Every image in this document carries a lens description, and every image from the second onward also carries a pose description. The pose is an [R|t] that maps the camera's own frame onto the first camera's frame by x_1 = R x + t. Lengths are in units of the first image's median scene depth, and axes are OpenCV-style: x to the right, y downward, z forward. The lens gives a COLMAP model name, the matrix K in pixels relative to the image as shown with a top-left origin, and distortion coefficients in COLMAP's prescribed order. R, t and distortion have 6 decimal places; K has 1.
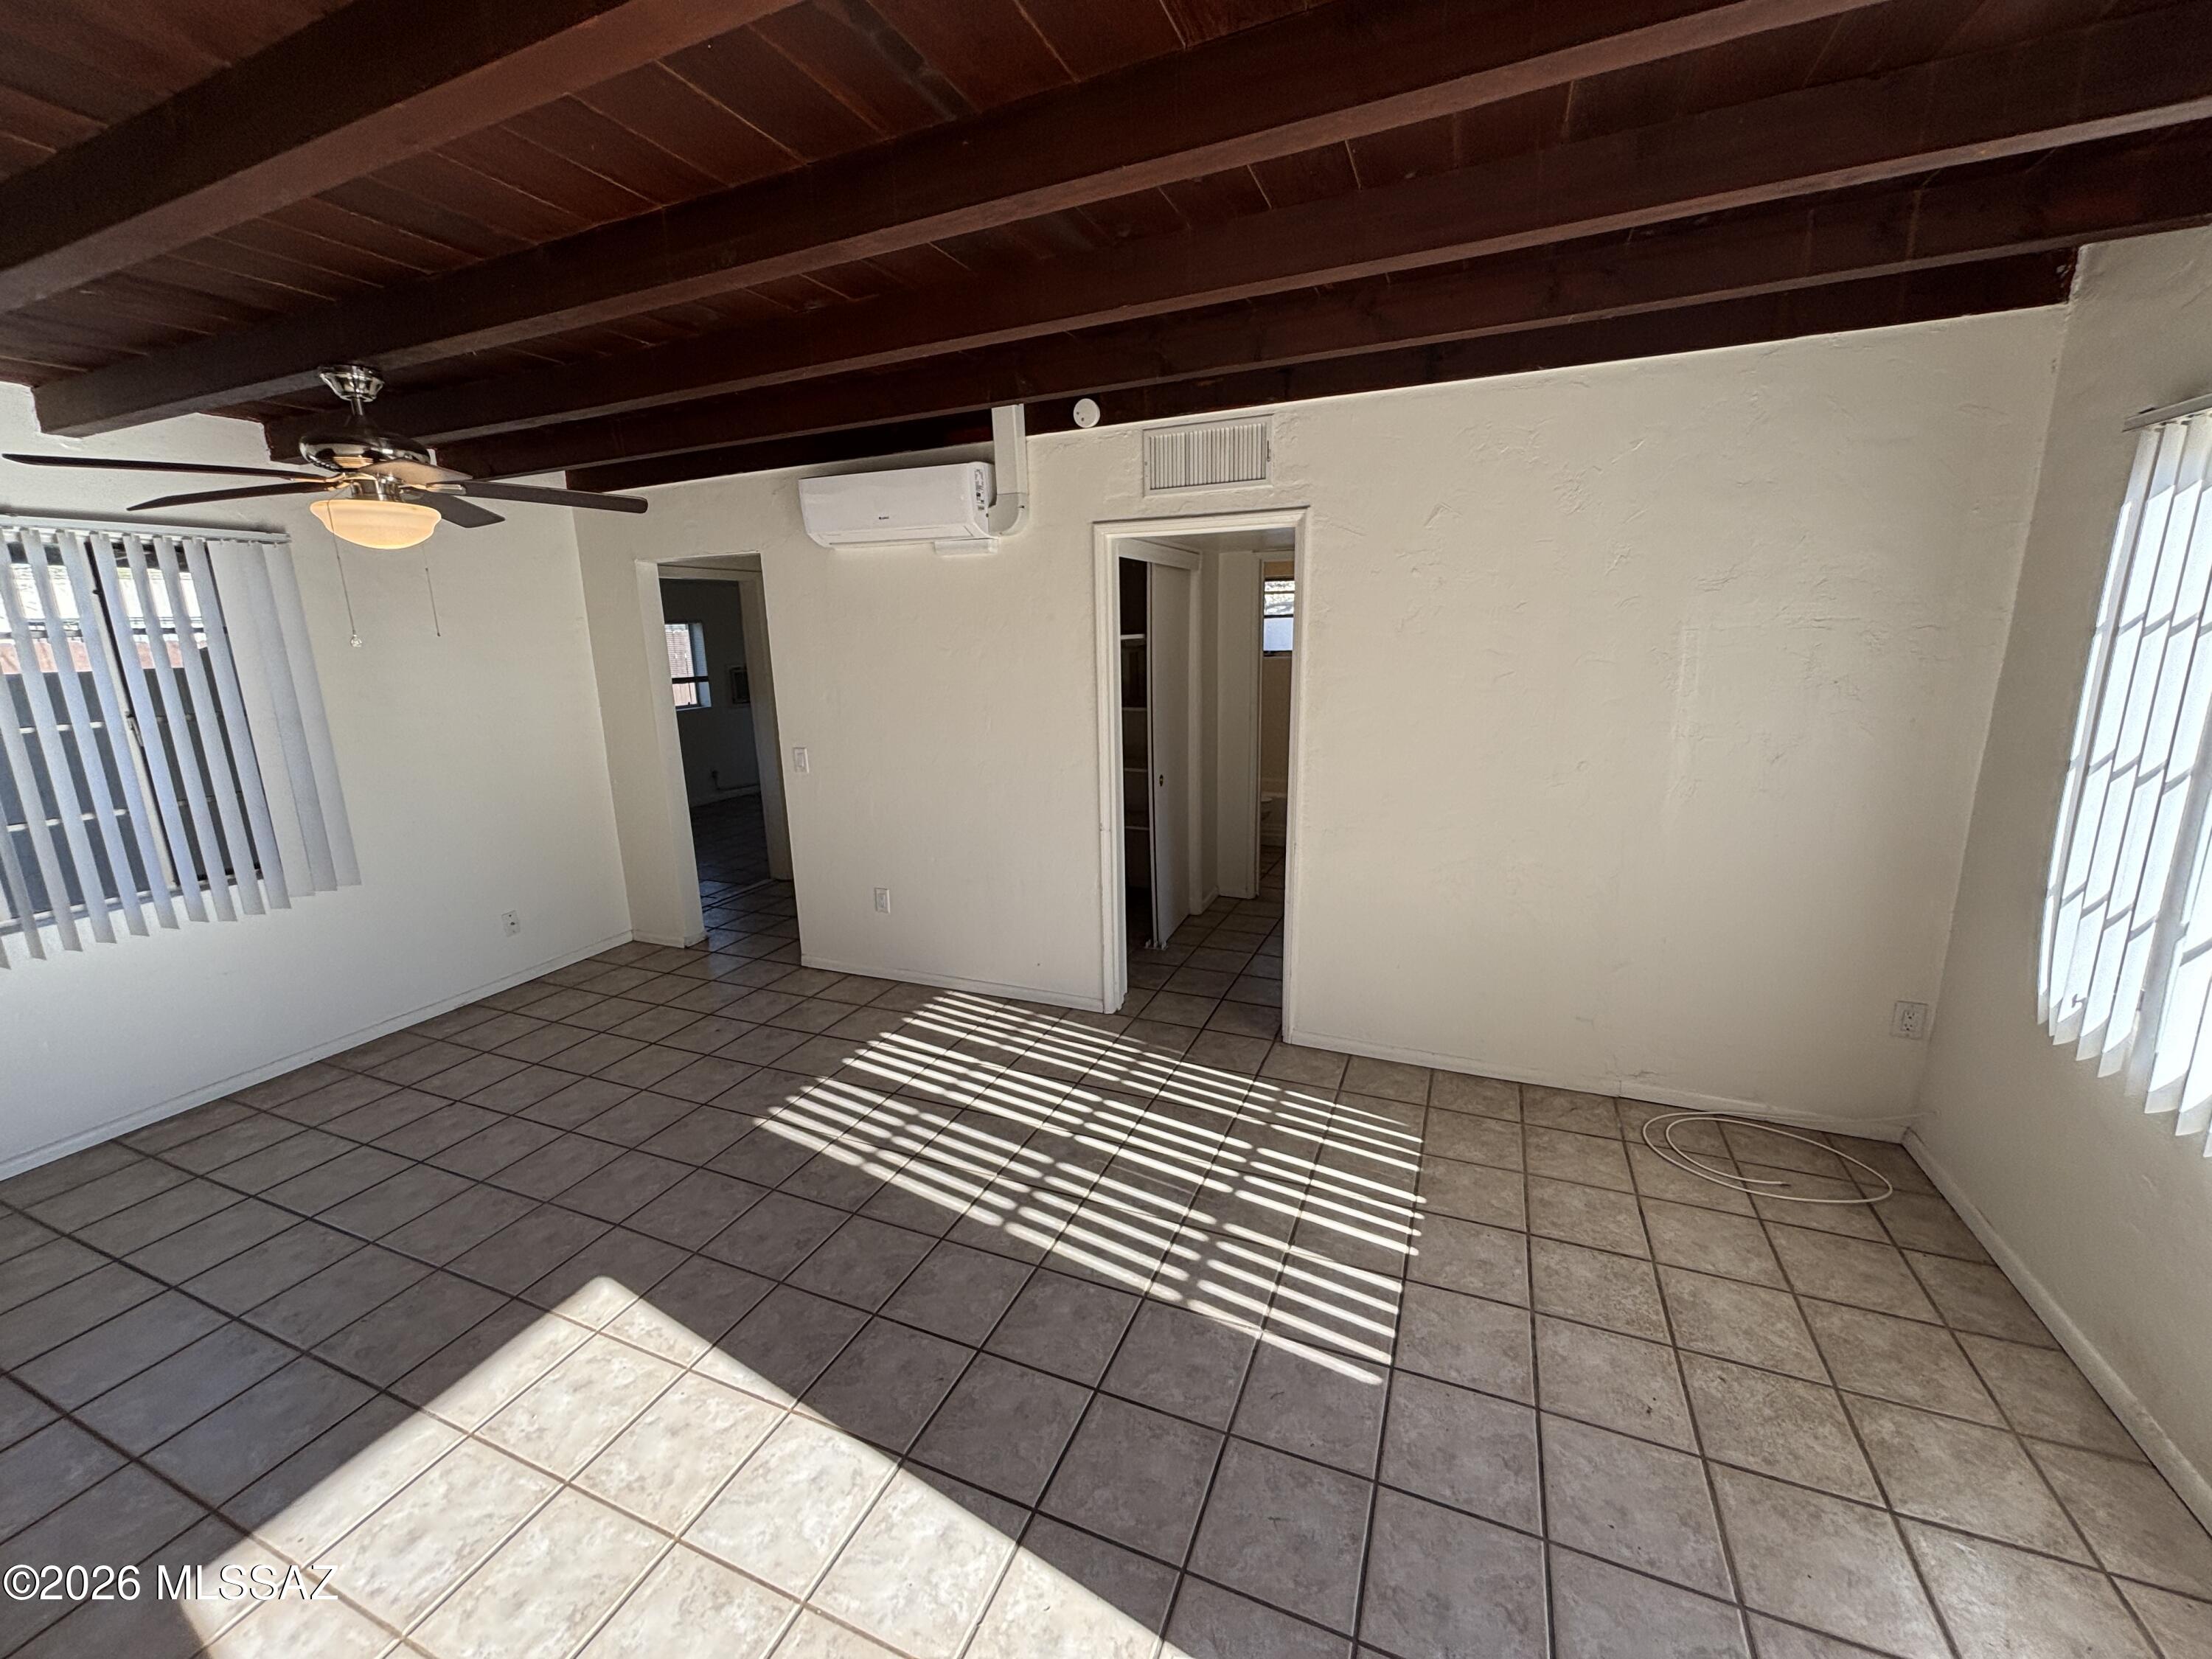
lens RADIAL K [[892.8, 0, 1108.9], [0, 892.8, 823.6], [0, 0, 1]] dist [0.004108, -0.000606]
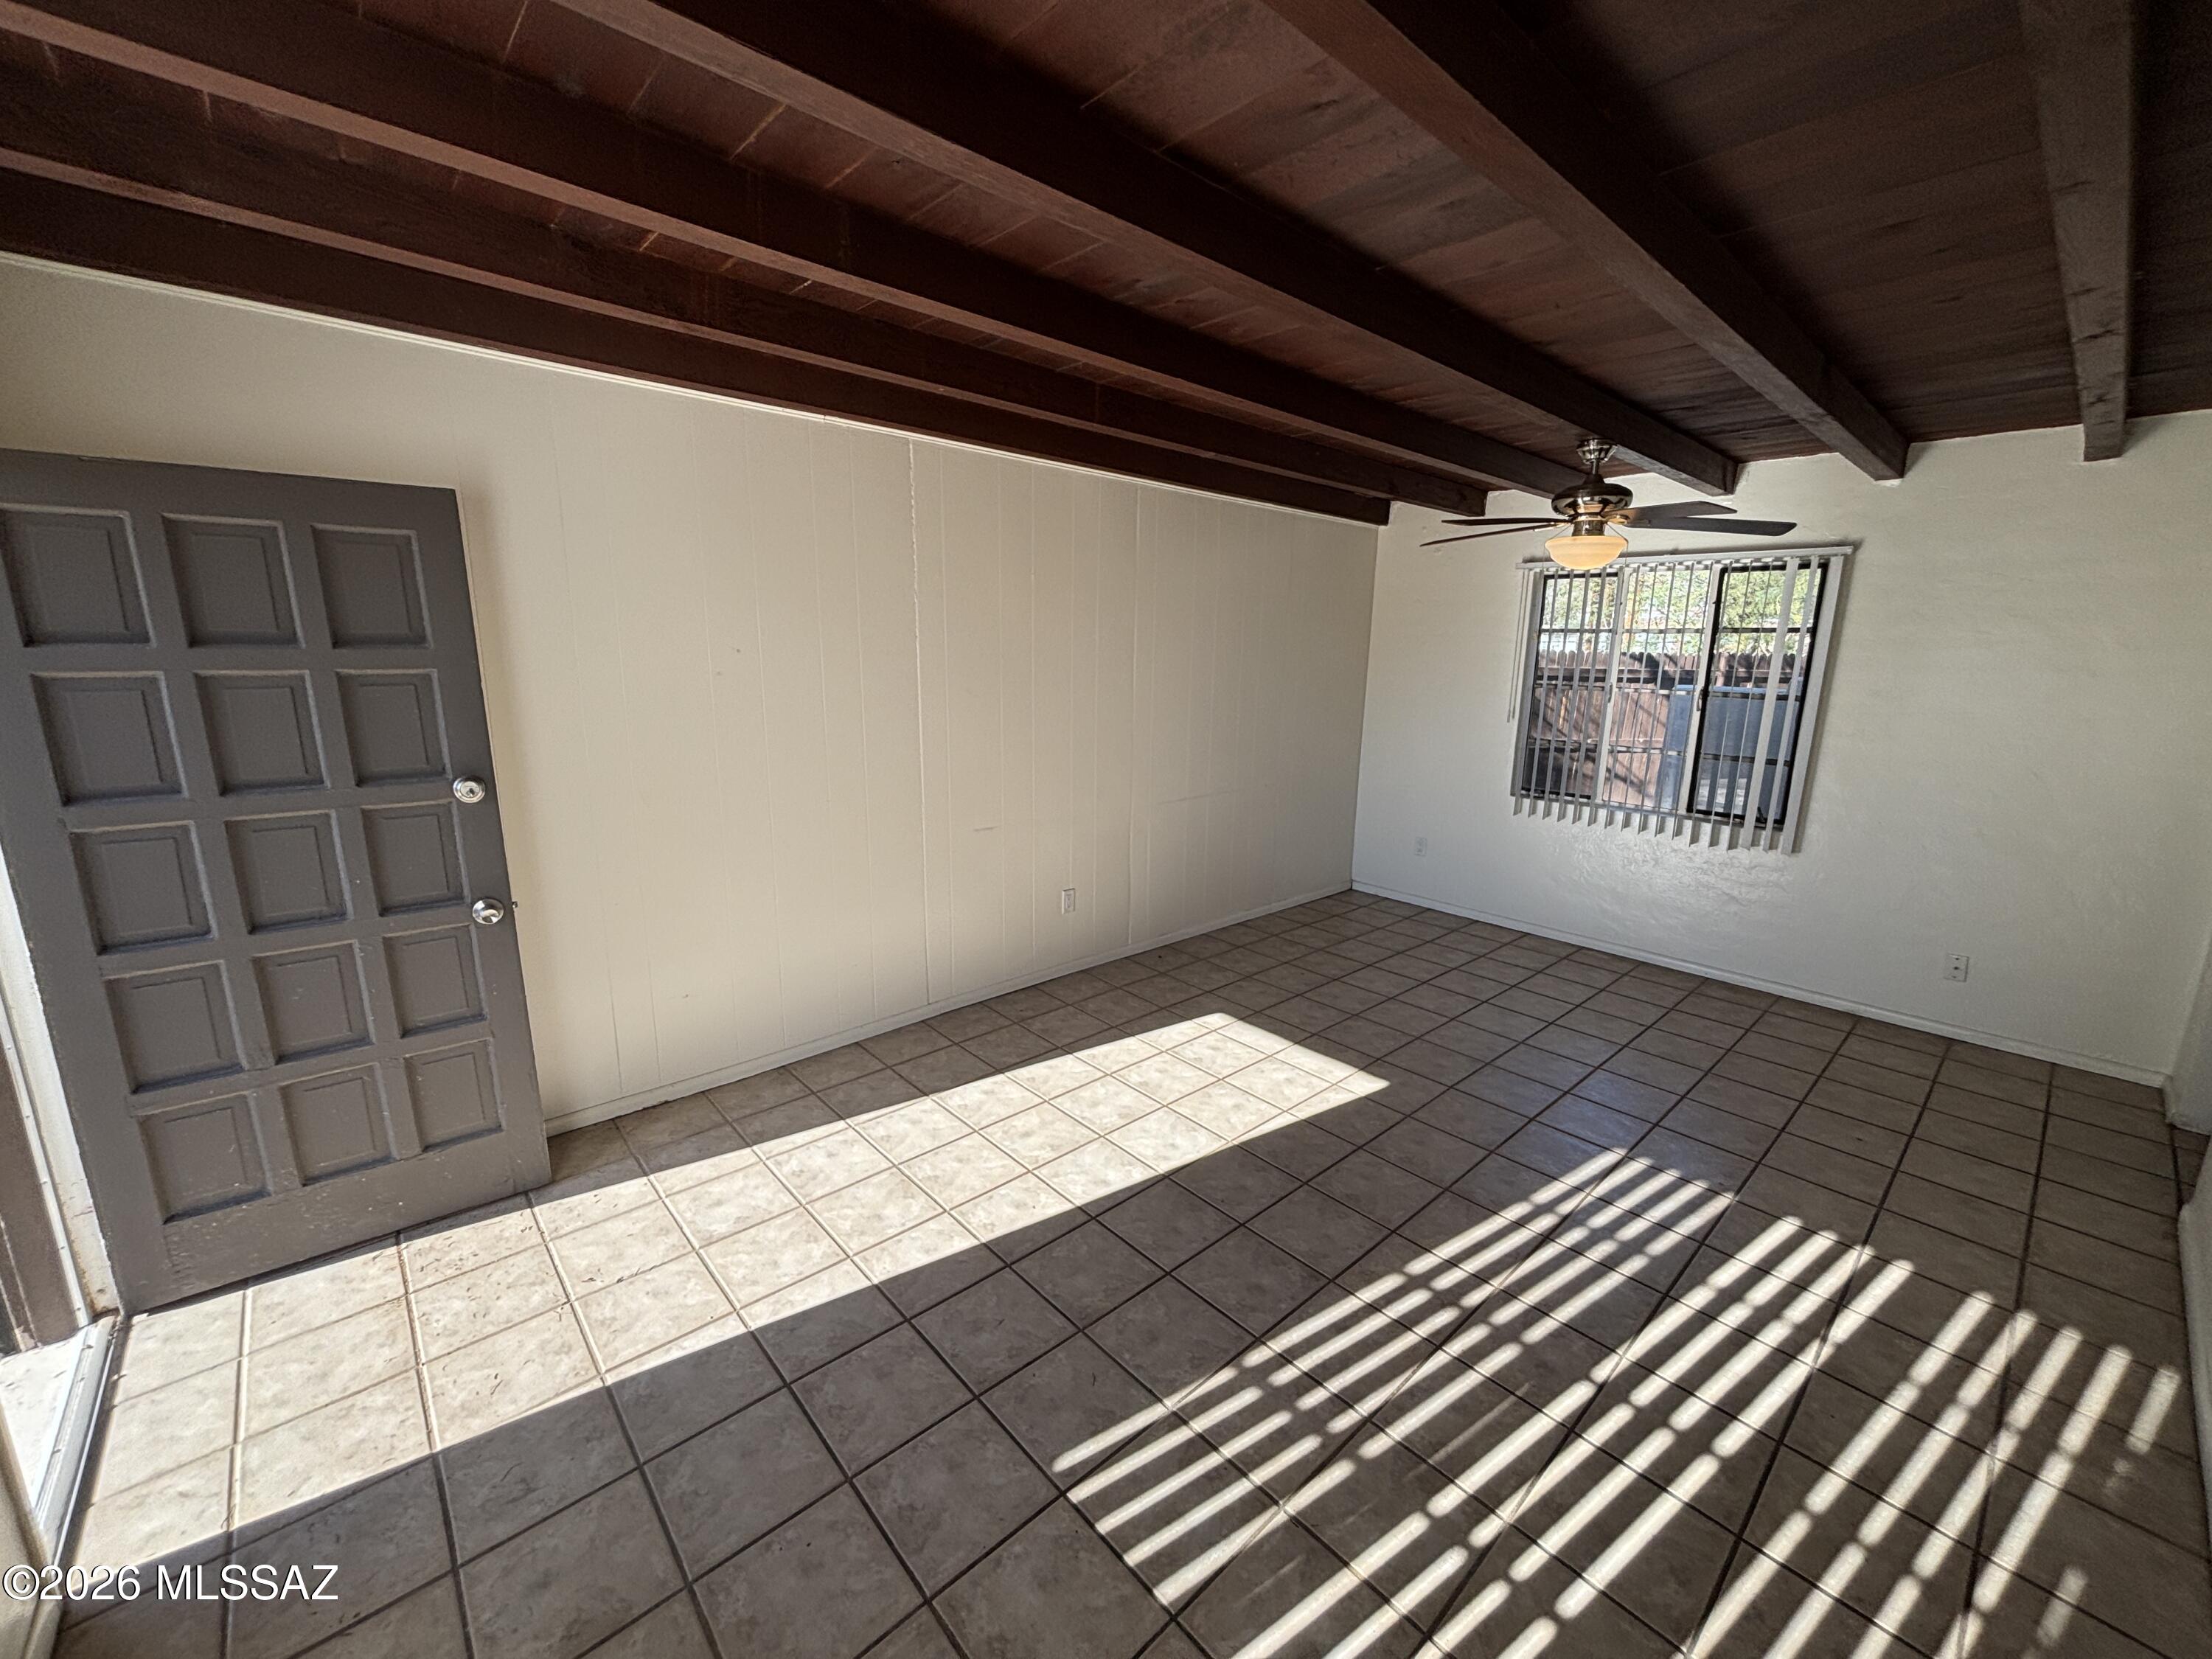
lens RADIAL K [[892.8, 0, 1108.9], [0, 892.8, 823.6], [0, 0, 1]] dist [0.004108, -0.000606]
pose [[-0.424082, 0.204298, -0.882279, 0.685323], [-0.206915, 0.926595, 0.314017, -0.197863], [0.881669, 0.315726, -0.350680, 0.842801]]
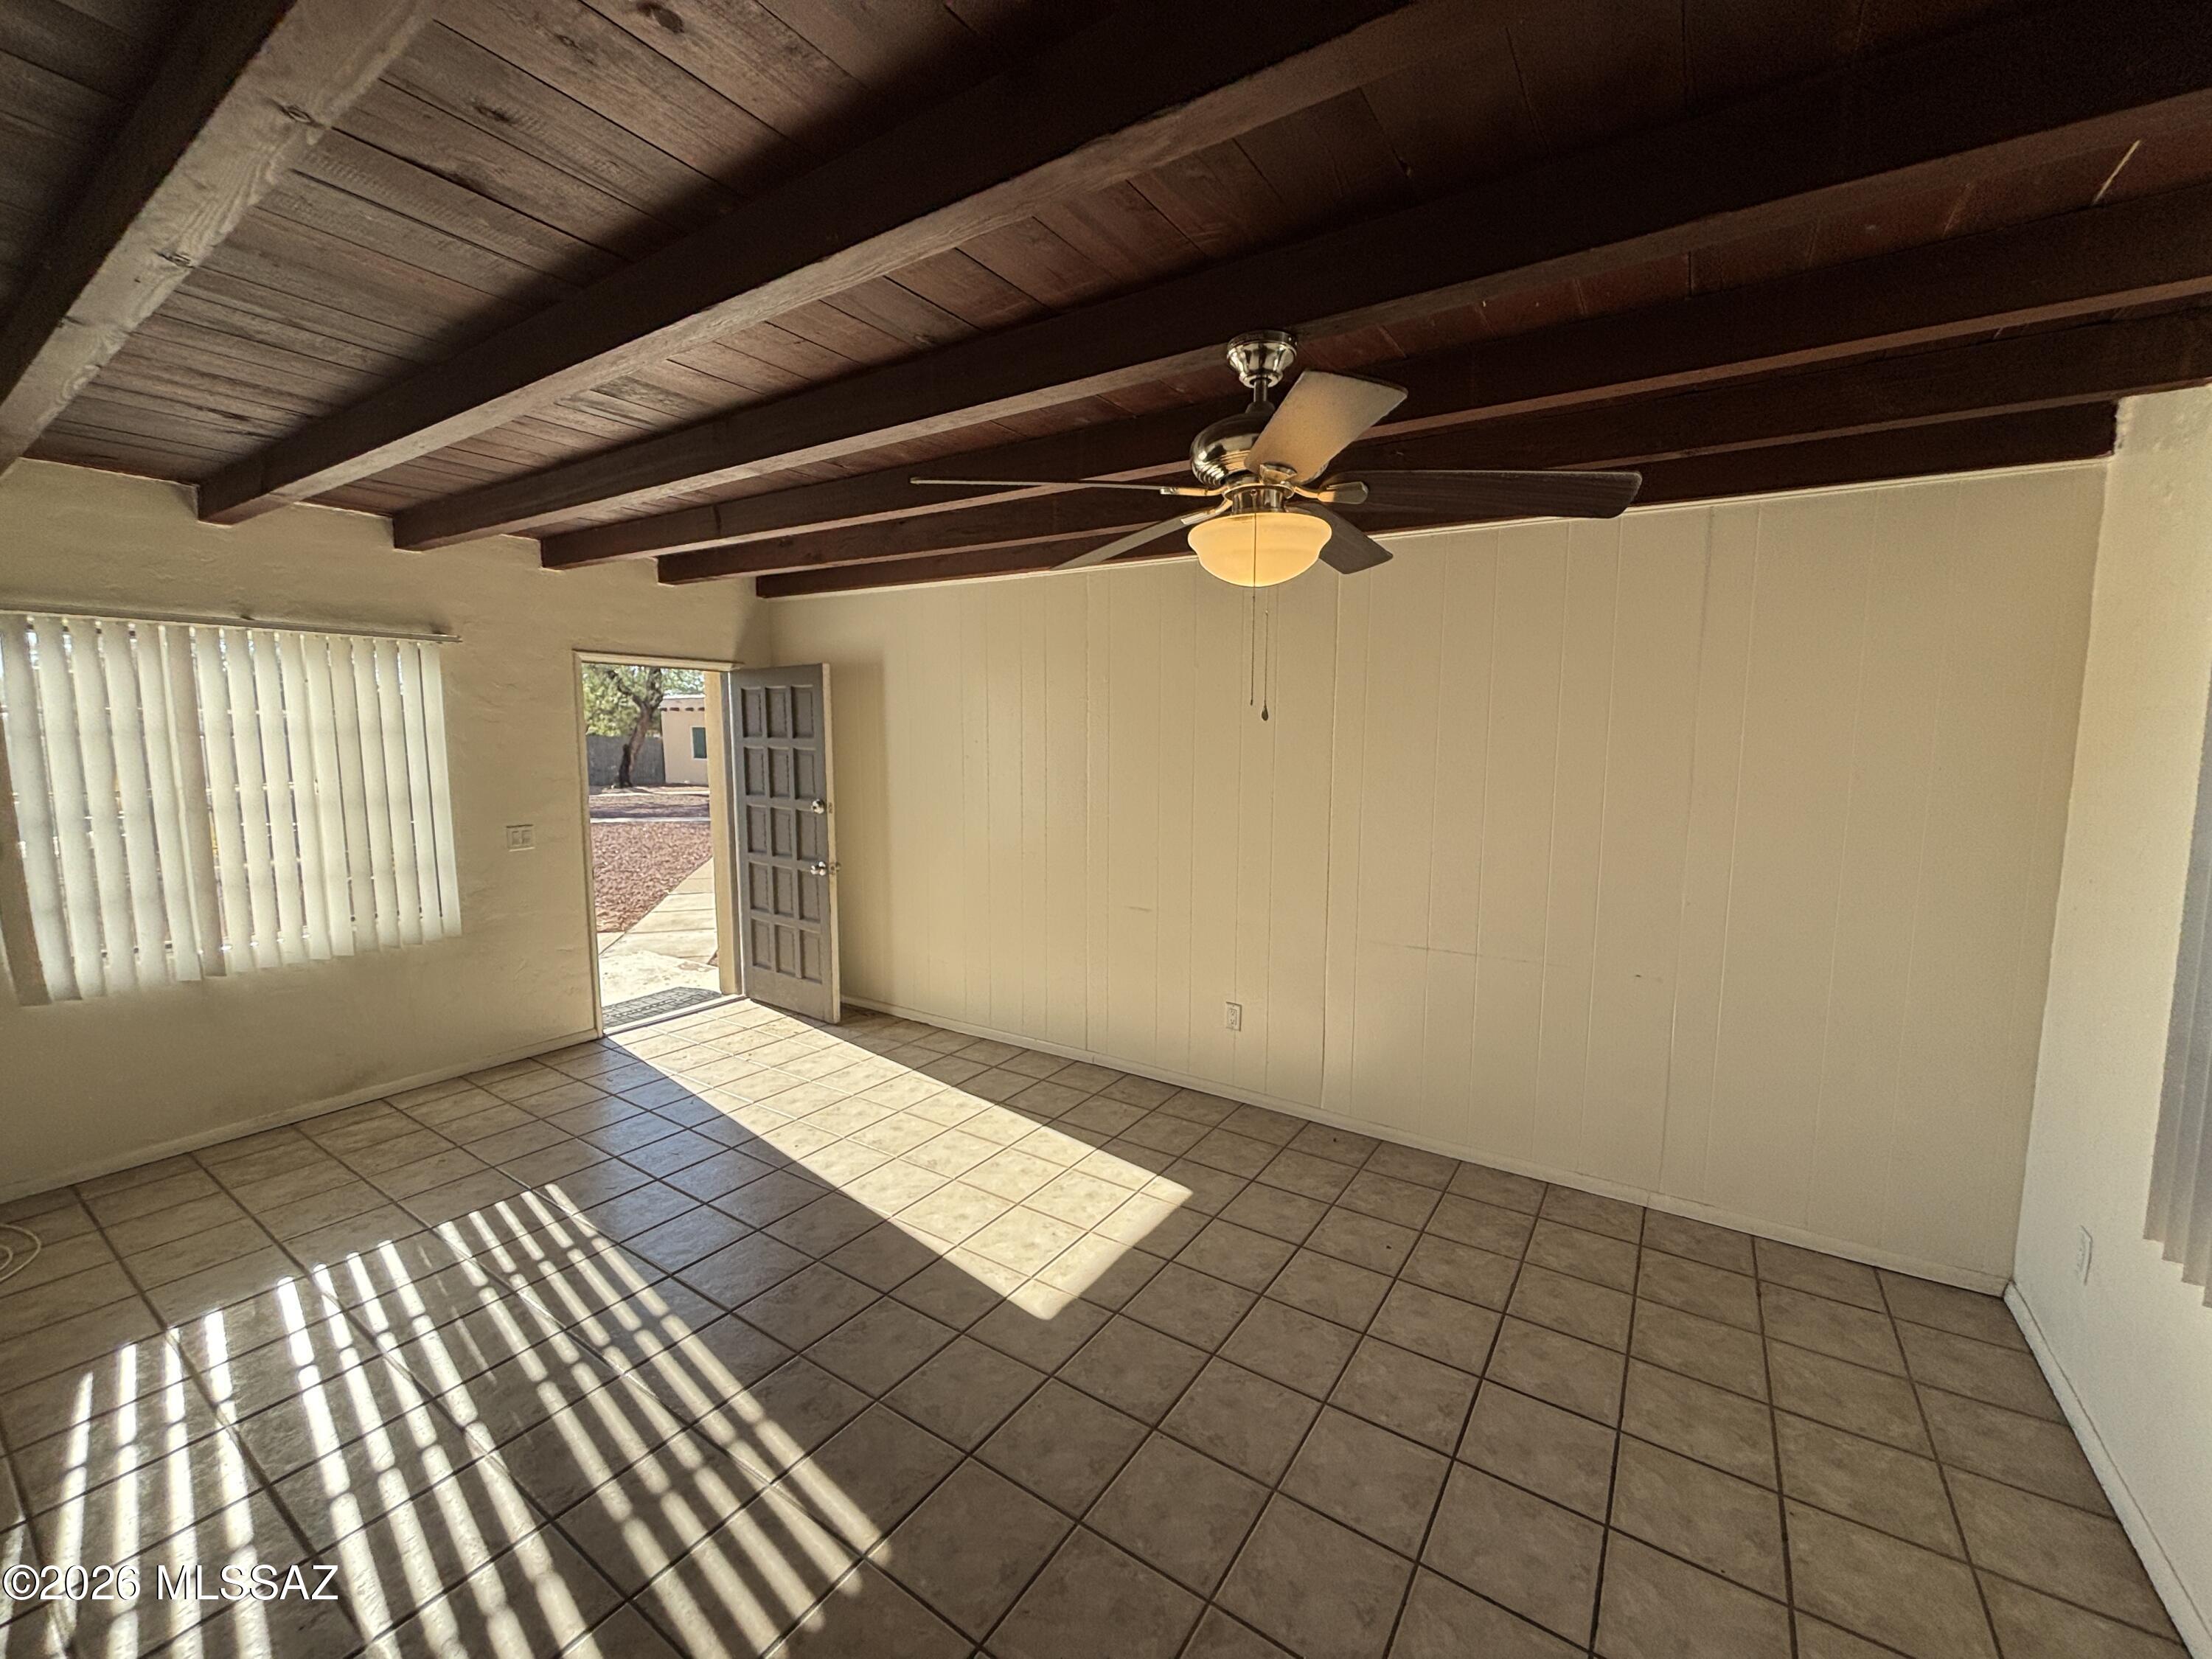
lens RADIAL K [[884.2, 0, 1109.9], [0, 884.2, 824.4], [0, 0, 1]] dist [0.010518, -0.000341]
pose [[-0.981710, 0.004583, 0.190328, -0.728986], [0.064832, 0.948008, 0.311574, -0.311772], [-0.179004, 0.318214, -0.930966, 1.533458]]
